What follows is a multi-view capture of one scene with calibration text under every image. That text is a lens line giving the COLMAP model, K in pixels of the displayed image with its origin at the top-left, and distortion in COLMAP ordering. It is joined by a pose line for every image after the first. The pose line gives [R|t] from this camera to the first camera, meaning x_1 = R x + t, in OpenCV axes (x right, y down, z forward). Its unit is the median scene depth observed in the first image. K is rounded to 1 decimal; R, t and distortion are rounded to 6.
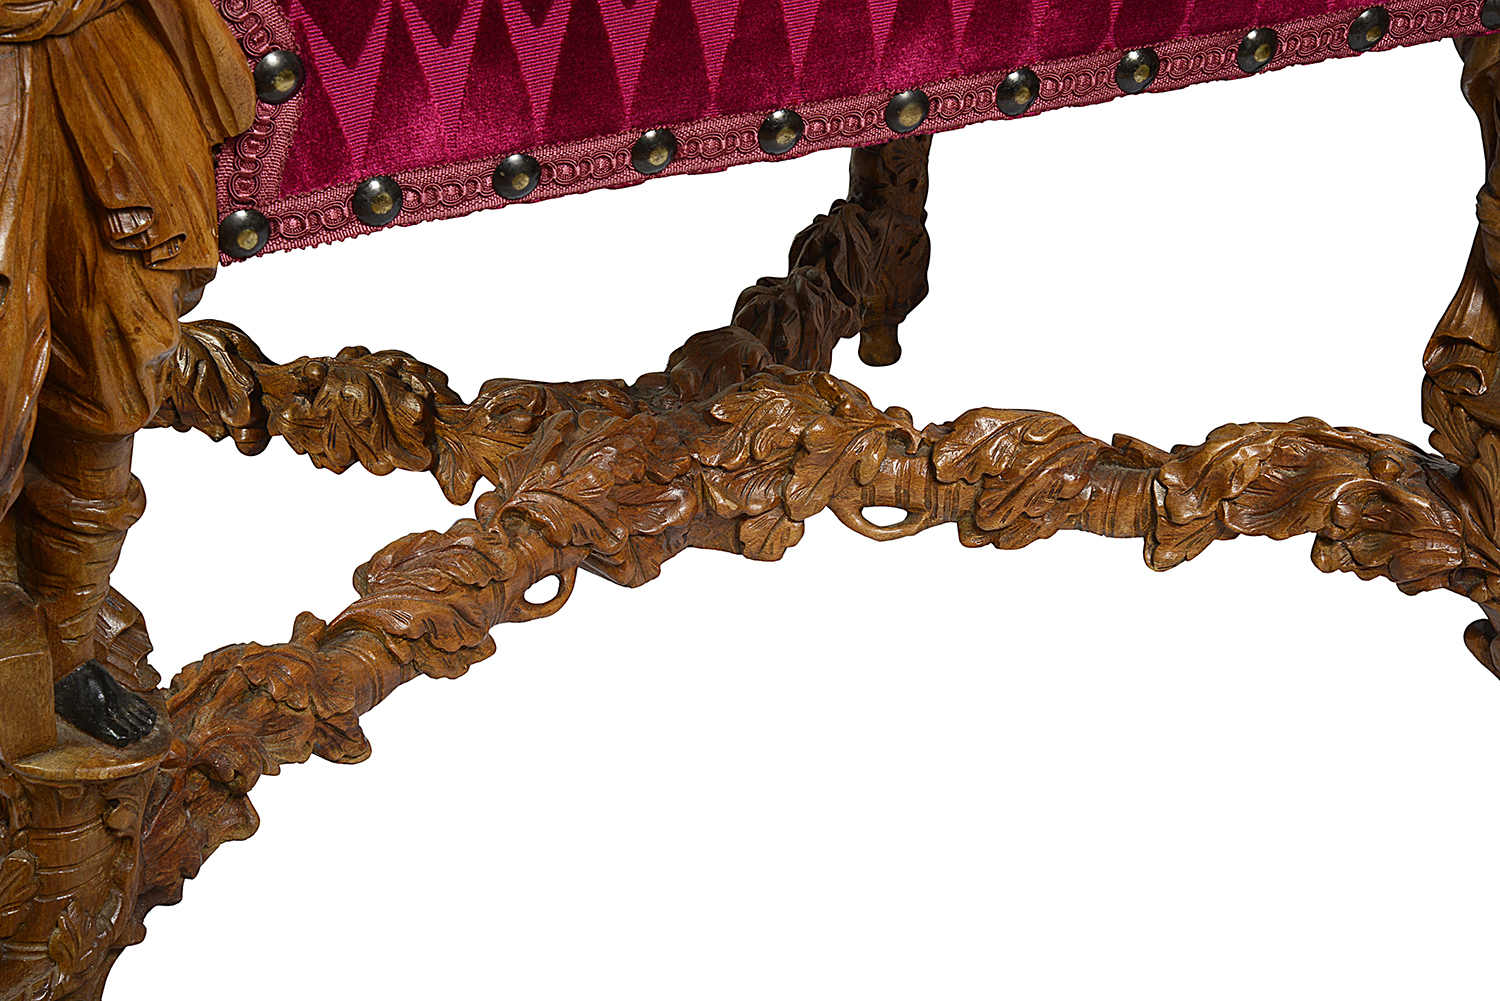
lens RADIAL K [[2689.9, 0, 750.0], [0, 2689.9, 500.5], [0, 0, 1]] dist [0.255650, 0.239907]
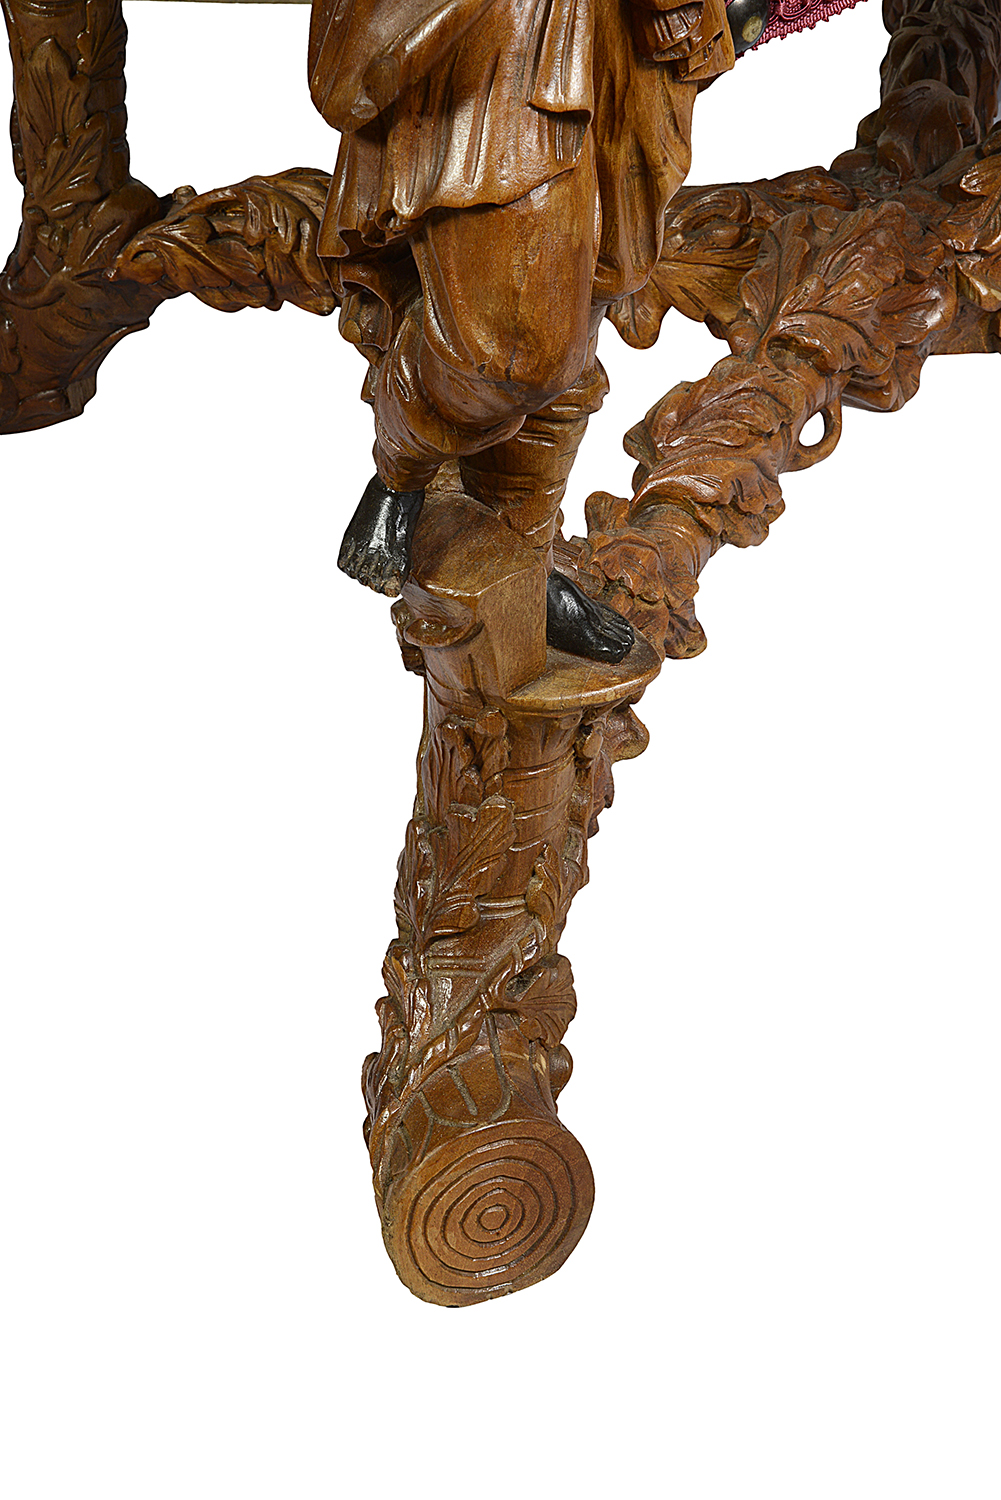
lens RADIAL K [[3131.4, 0, 500.5], [0, 3131.4, 750.0], [0, 0, 1]] dist [0.227297, 1.764990]
pose [[0.984846, -0.155213, 0.077374, -0.279160], [0.143565, 0.979919, 0.138377, -0.020009], [-0.097299, -0.125172, 0.987352, 0.018909]]
